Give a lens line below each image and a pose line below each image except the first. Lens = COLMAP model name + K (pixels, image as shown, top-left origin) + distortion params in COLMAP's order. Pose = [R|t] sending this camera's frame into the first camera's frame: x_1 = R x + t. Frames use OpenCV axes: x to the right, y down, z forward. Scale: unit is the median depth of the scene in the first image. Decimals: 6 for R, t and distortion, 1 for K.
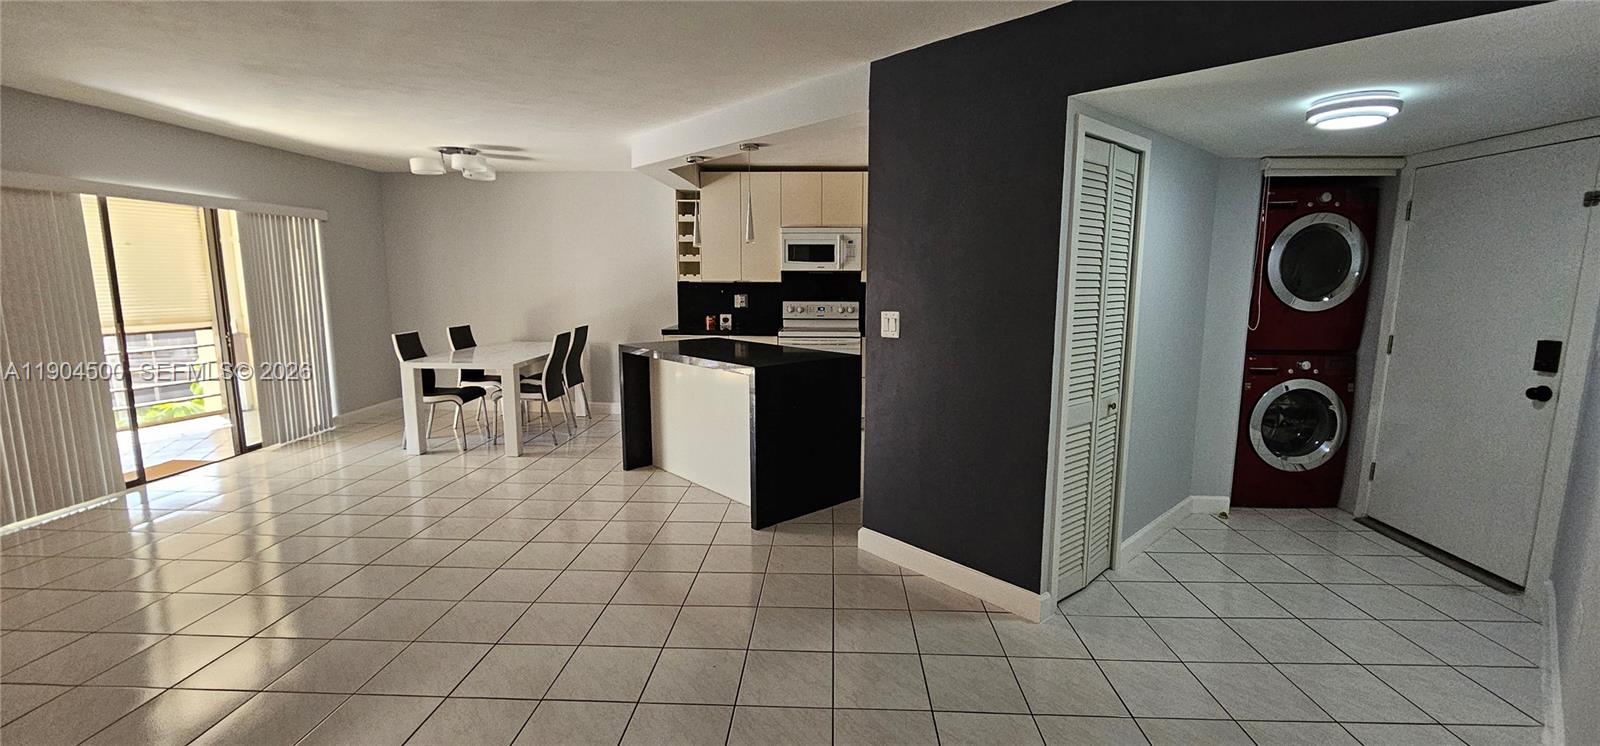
lens RADIAL K [[653.5, 0, 808.6], [0, 653.5, 376.6], [0, 0, 1]] dist [0.003230, -0.000741]
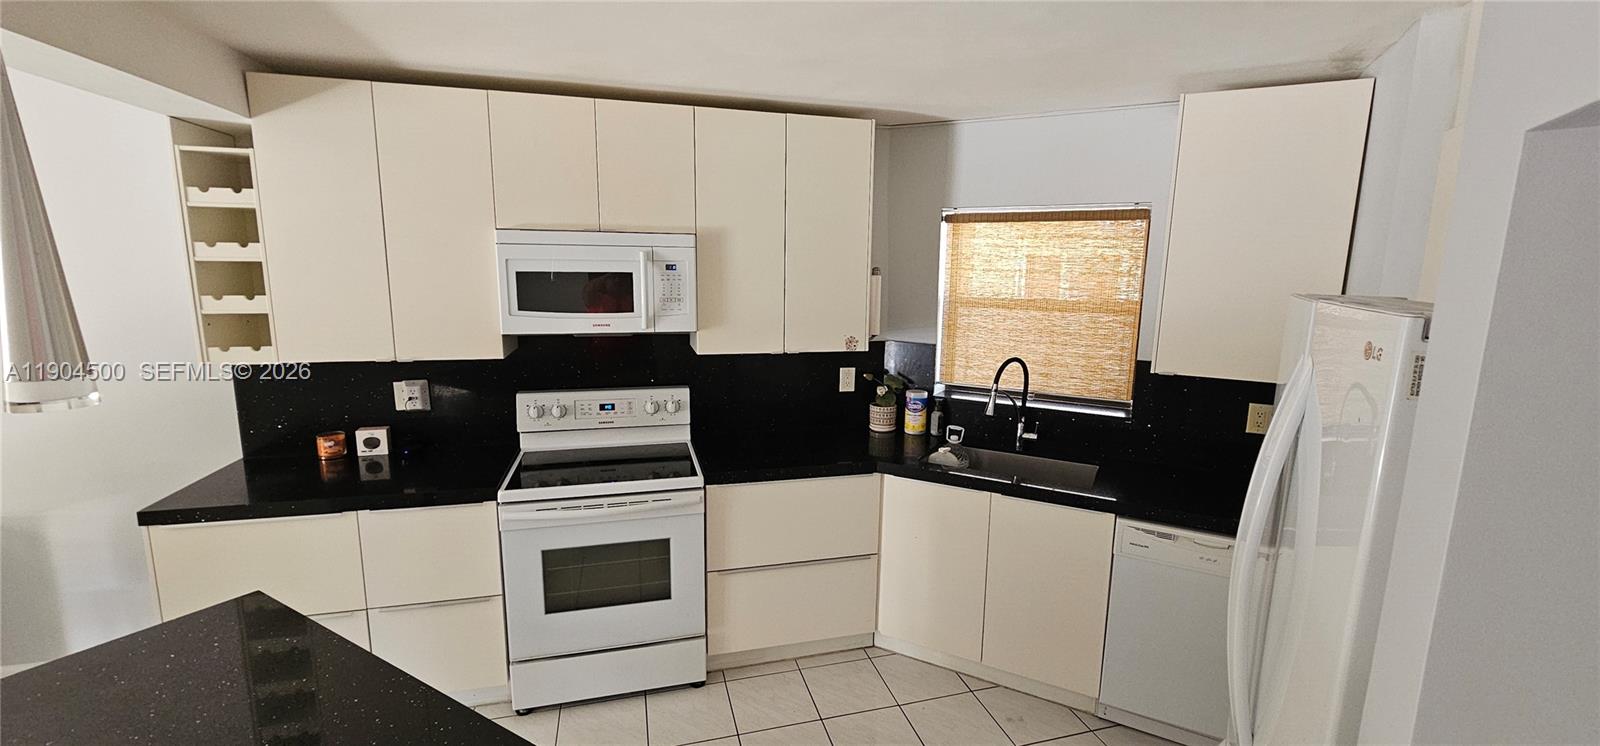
lens RADIAL K [[653.5, 0, 806.5], [0, 653.5, 368.9], [0, 0, 1]] dist [0.003230, -0.000741]
pose [[0.952907, -0.039611, 0.300664, 0.016697], [0.038117, 0.999215, 0.010835, -0.136770], [-0.300857, 0.001136, 0.953669, 0.546484]]
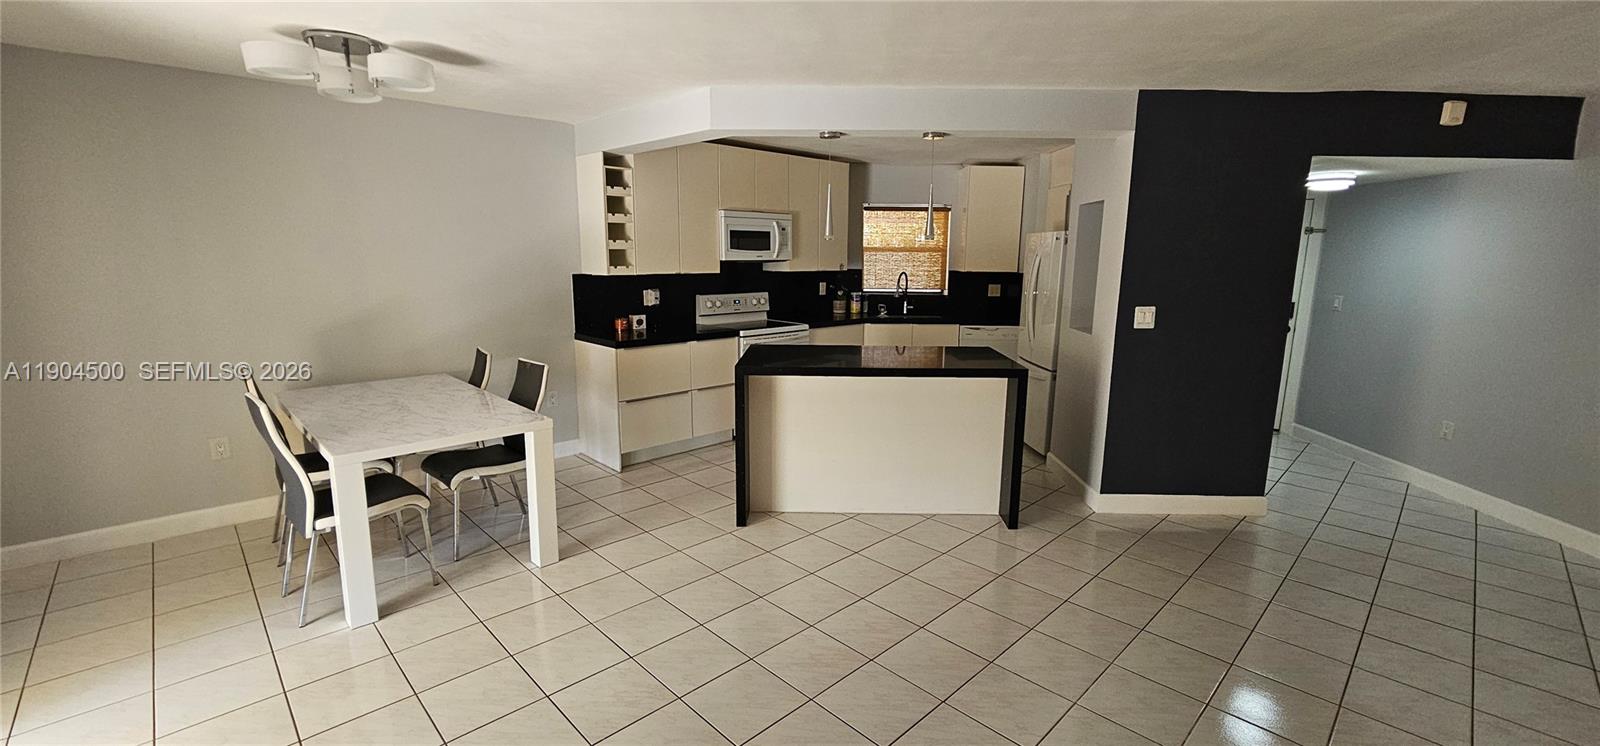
lens RADIAL K [[653.5, 0, 807.8], [0, 653.5, 378.9], [0, 0, 1]] dist [0.003230, -0.000741]
pose [[0.687044, -0.139049, 0.713187, -0.601947], [0.105985, 0.990199, 0.090957, -0.073542], [-0.718844, 0.013095, 0.695048, 0.319988]]
